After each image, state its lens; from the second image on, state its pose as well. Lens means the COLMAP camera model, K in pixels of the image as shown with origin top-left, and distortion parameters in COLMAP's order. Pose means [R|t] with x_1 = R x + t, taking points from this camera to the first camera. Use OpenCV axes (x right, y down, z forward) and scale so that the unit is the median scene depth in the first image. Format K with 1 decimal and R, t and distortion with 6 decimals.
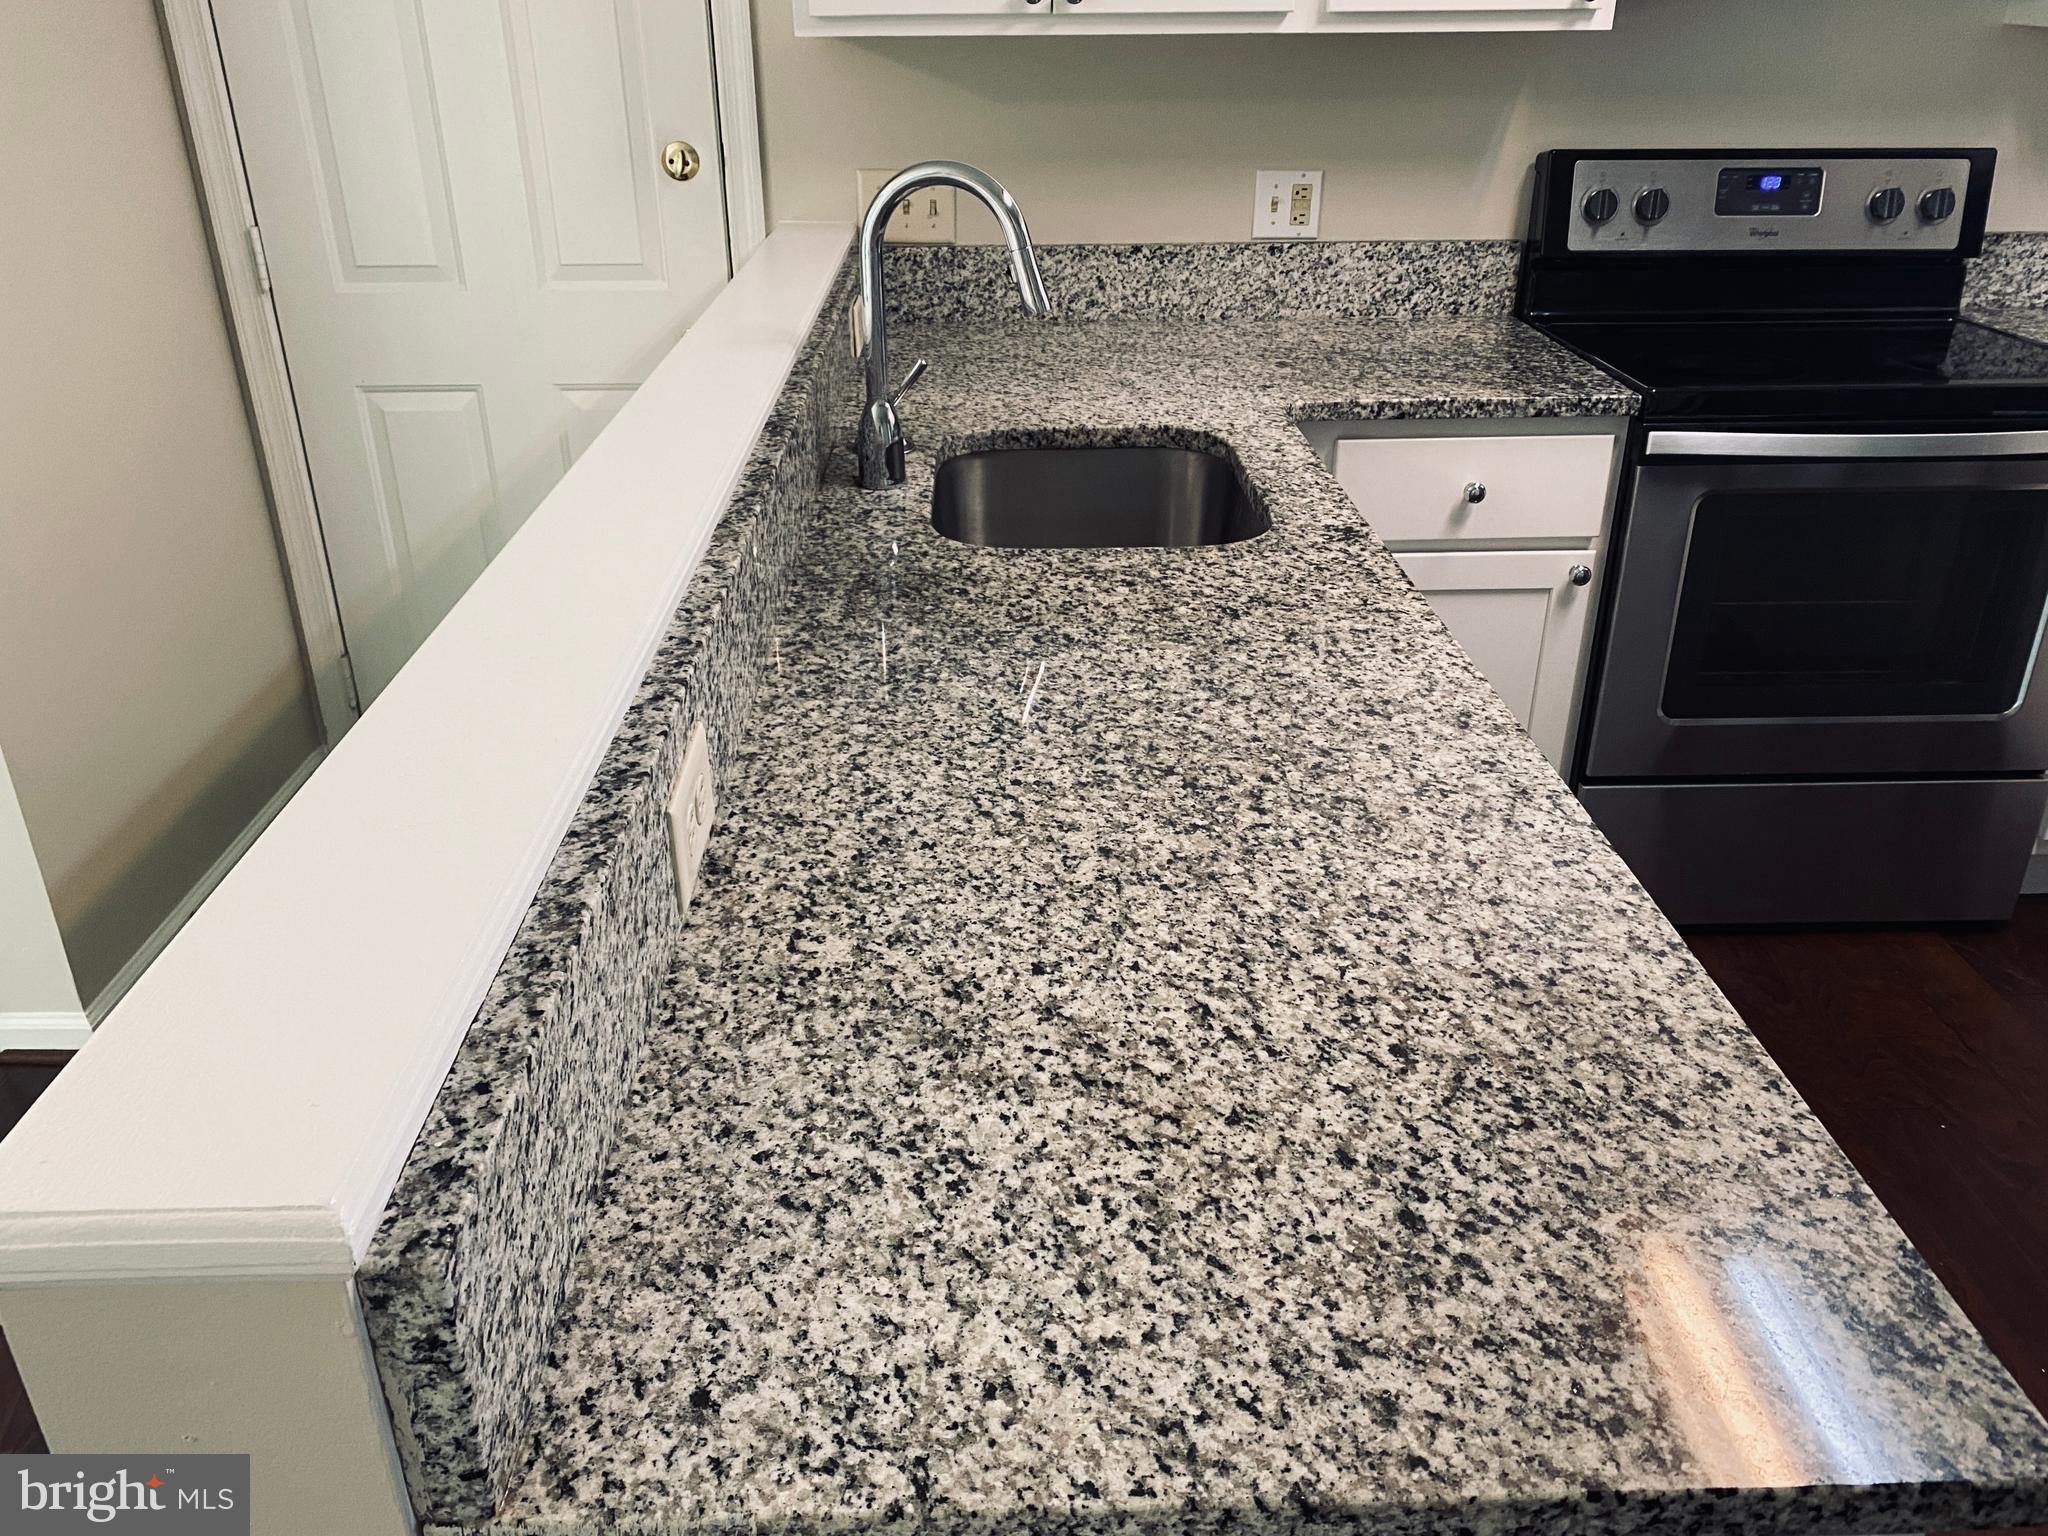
lens RADIAL K [[1548.5, 0, 988.2], [0, 1548.5, 766.8], [0, 0, 1]] dist [0.004696, -0.006619]
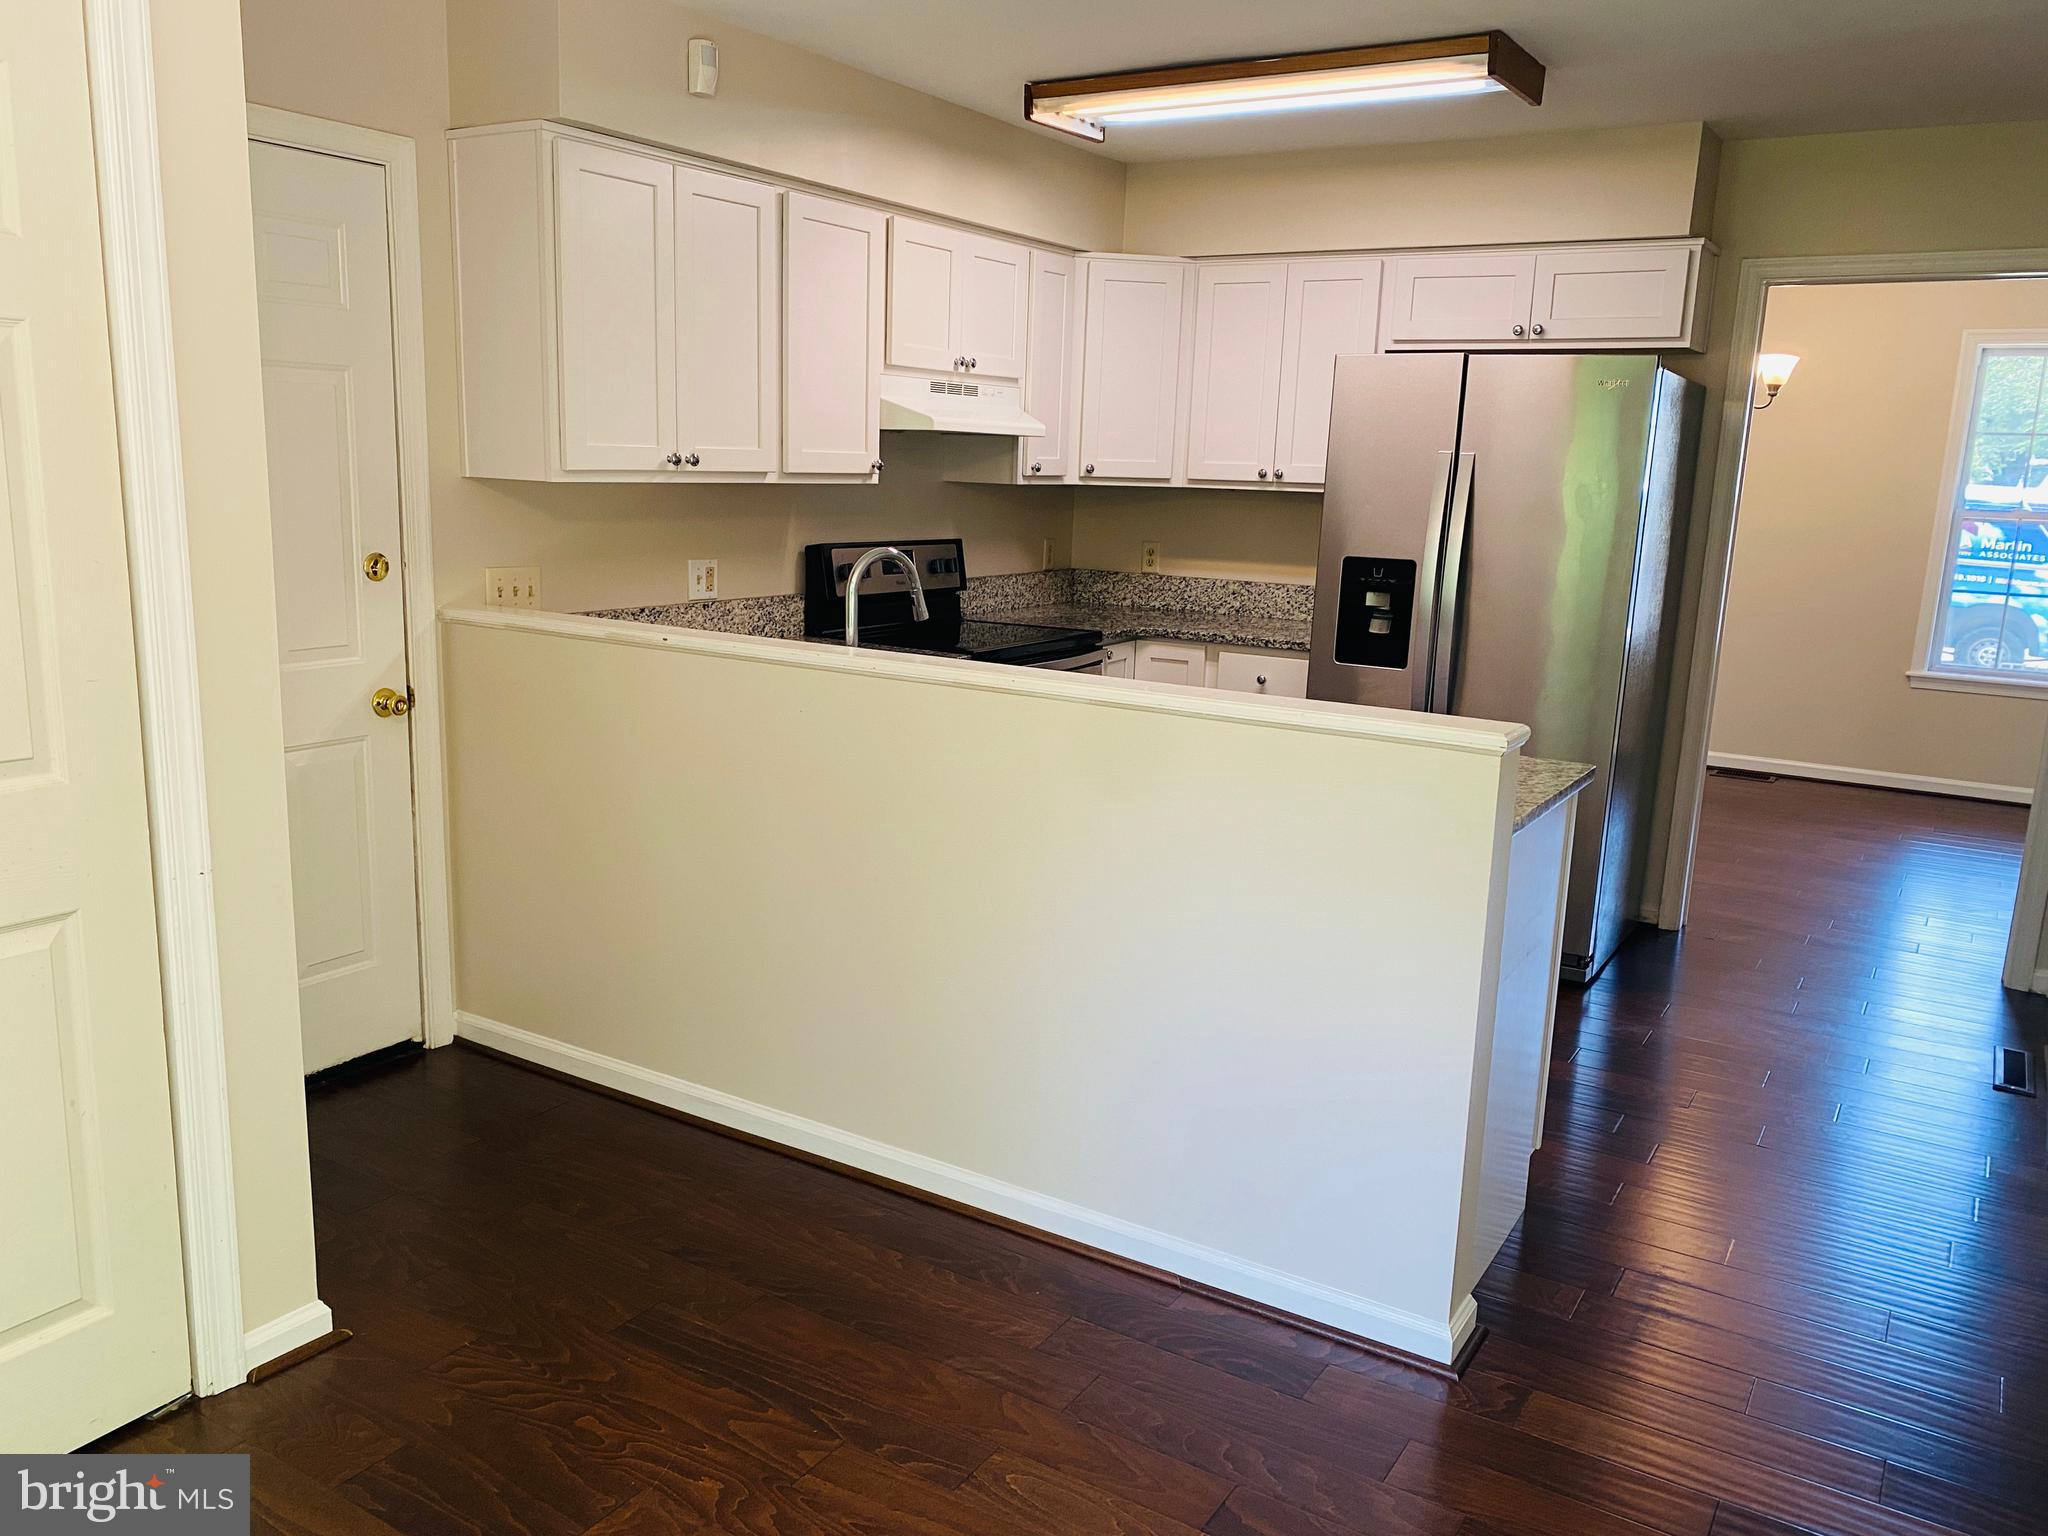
lens RADIAL K [[1572.8, 0, 999.0], [0, 1572.8, 763.0], [0, 0, 1]] dist [-0.001159, 0.010142]
pose [[0.528244, -0.136568, 0.838038, -1.394776], [0.344495, 0.936568, -0.064522, 0.033451], [-0.776068, 0.322784, 0.541784, -0.074828]]
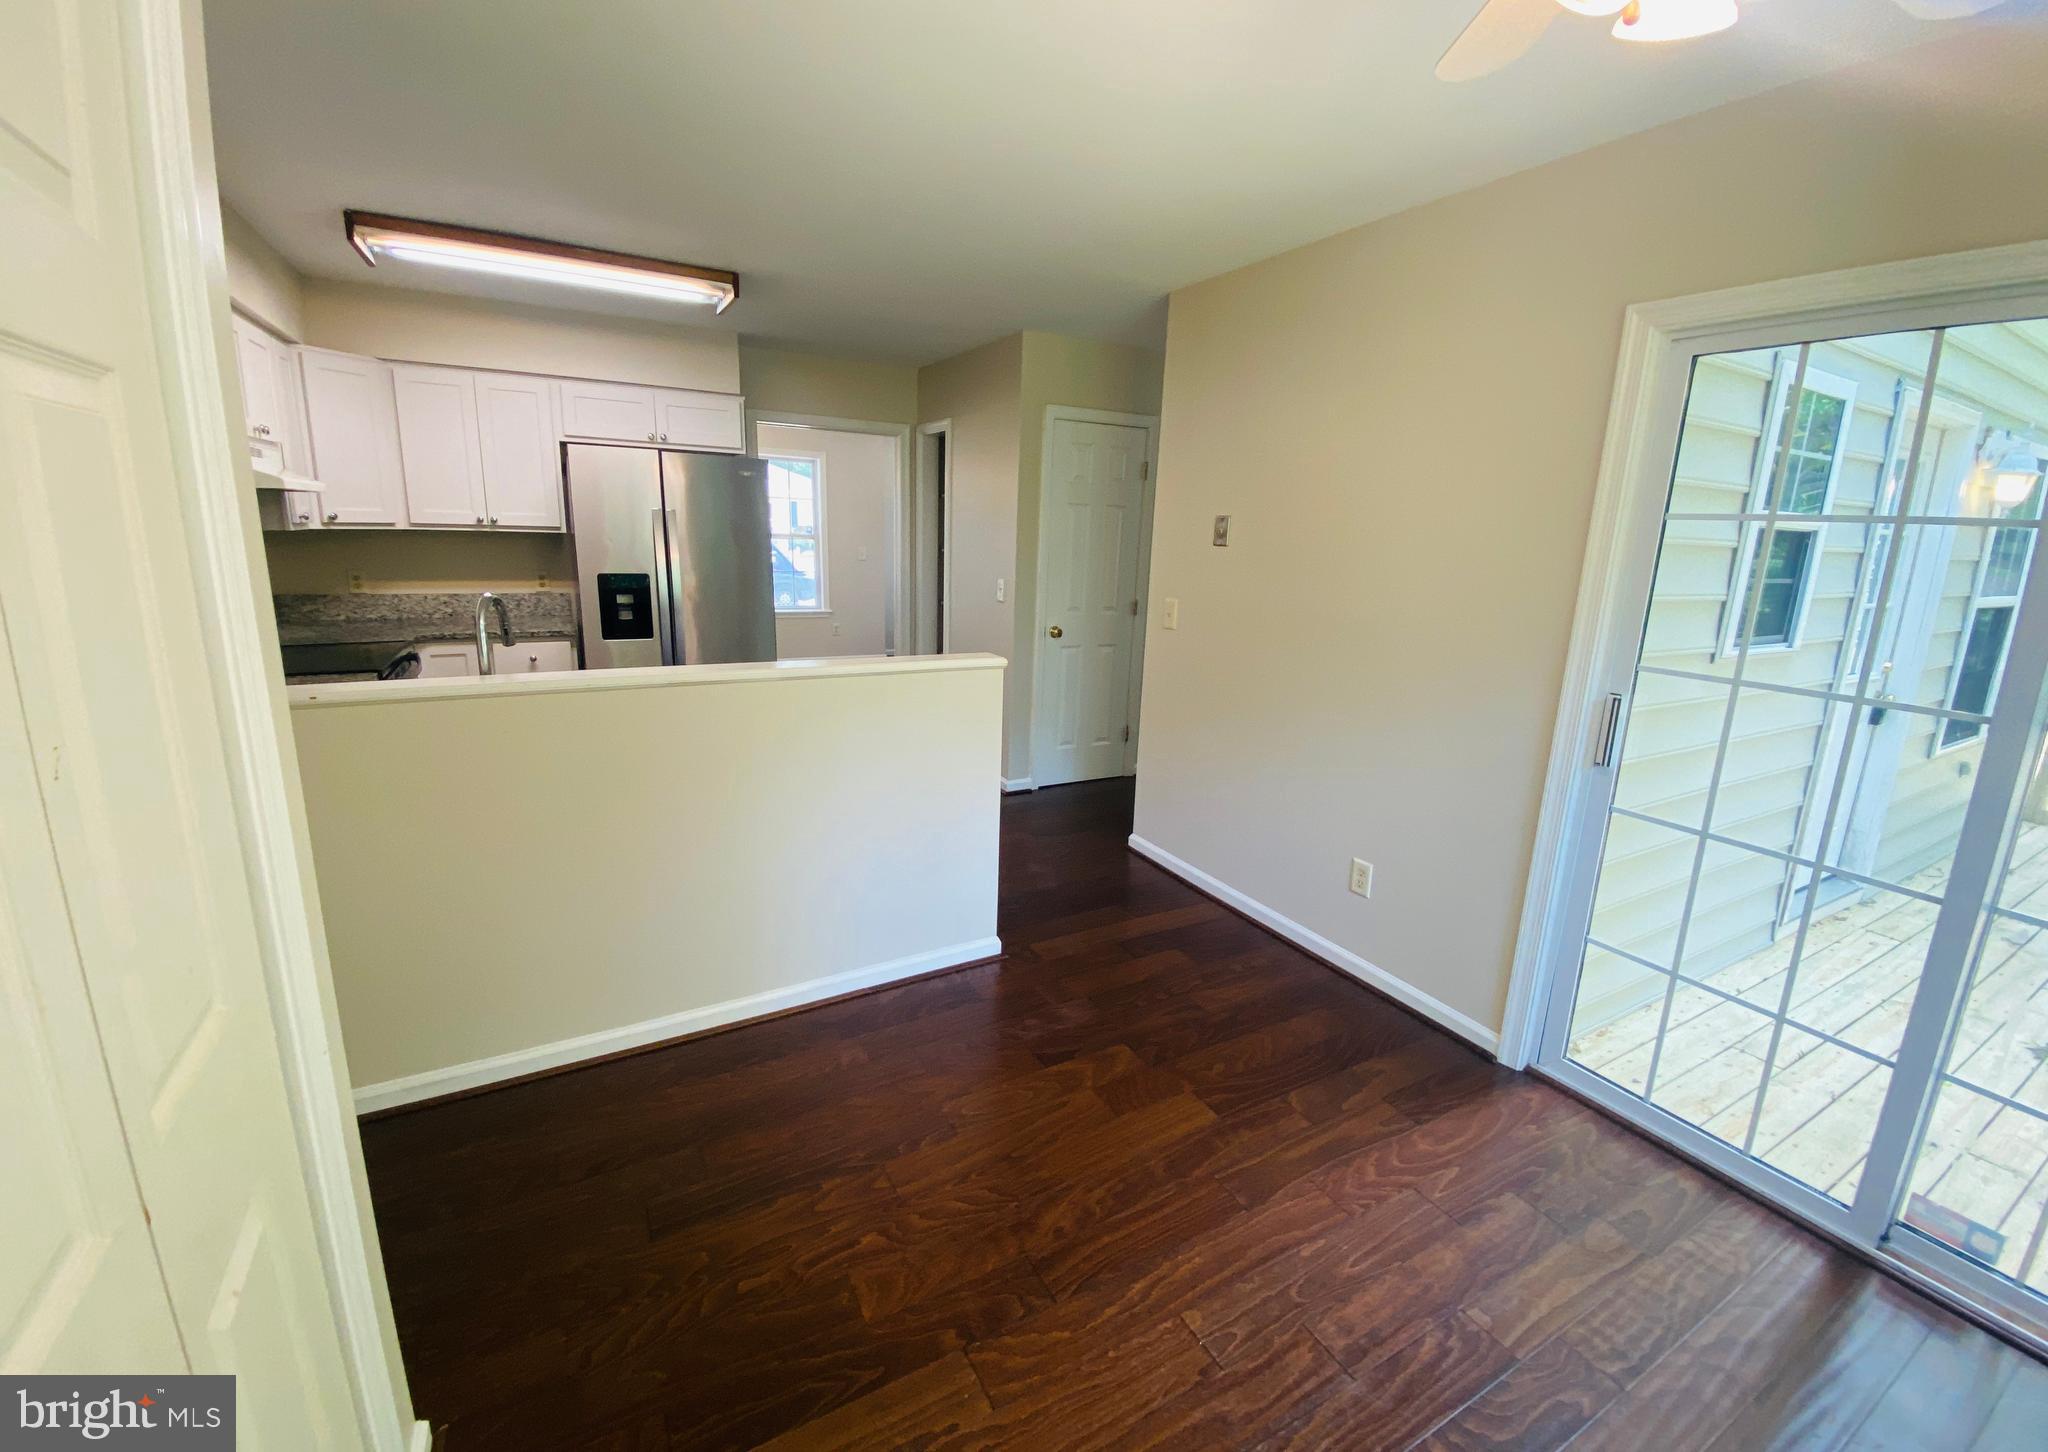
lens RADIAL K [[852.5, 0, 1025.5], [0, 852.5, 667.0], [0, 0, 1]] dist [0.052350, -0.009738]
pose [[-0.494818, -0.151663, 0.855660, -1.413737], [0.362932, 0.858598, 0.362063, -0.424499], [-0.789579, 0.489701, -0.369807, 0.780464]]
